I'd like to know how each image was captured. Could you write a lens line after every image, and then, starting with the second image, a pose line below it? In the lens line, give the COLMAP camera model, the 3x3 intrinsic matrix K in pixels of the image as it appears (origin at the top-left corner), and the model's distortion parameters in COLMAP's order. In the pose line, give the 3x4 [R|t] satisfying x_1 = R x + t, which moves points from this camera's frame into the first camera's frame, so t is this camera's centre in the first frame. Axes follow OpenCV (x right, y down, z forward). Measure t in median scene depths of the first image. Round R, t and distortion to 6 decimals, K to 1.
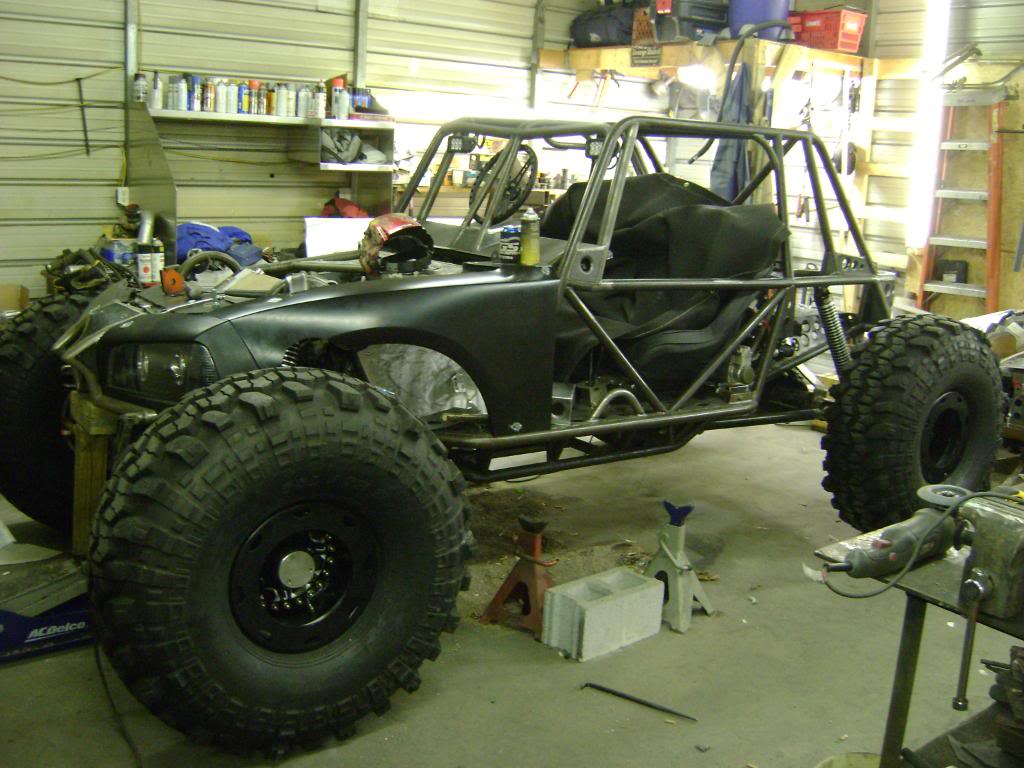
lens RADIAL K [[1059.7, 0, 512.0], [0, 1059.7, 384.0], [0, 0, 1]] dist [-0.172652, 0.171563]
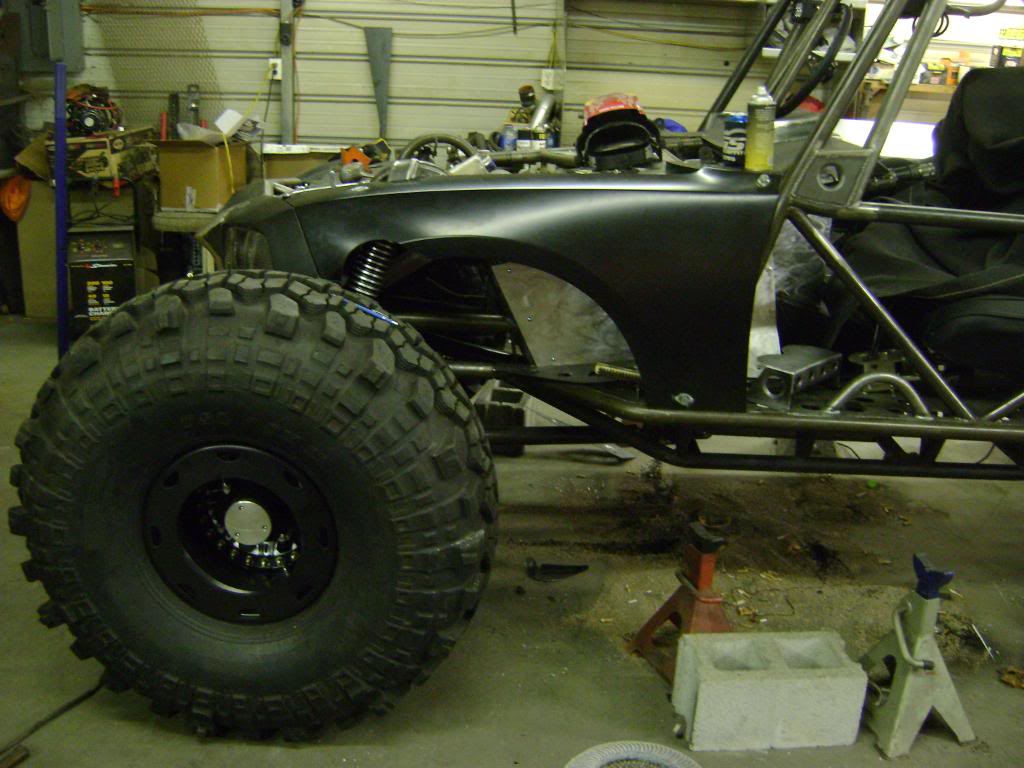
lens RADIAL K [[1059.7, 0, 512.0], [0, 1059.7, 384.0], [0, 0, 1]] dist [-0.172652, 0.171563]
pose [[0.803737, 0.175519, -0.568507, 0.294467], [-0.127997, 0.984133, 0.122879, -0.039127], [0.581054, -0.025995, 0.813450, 0.349256]]
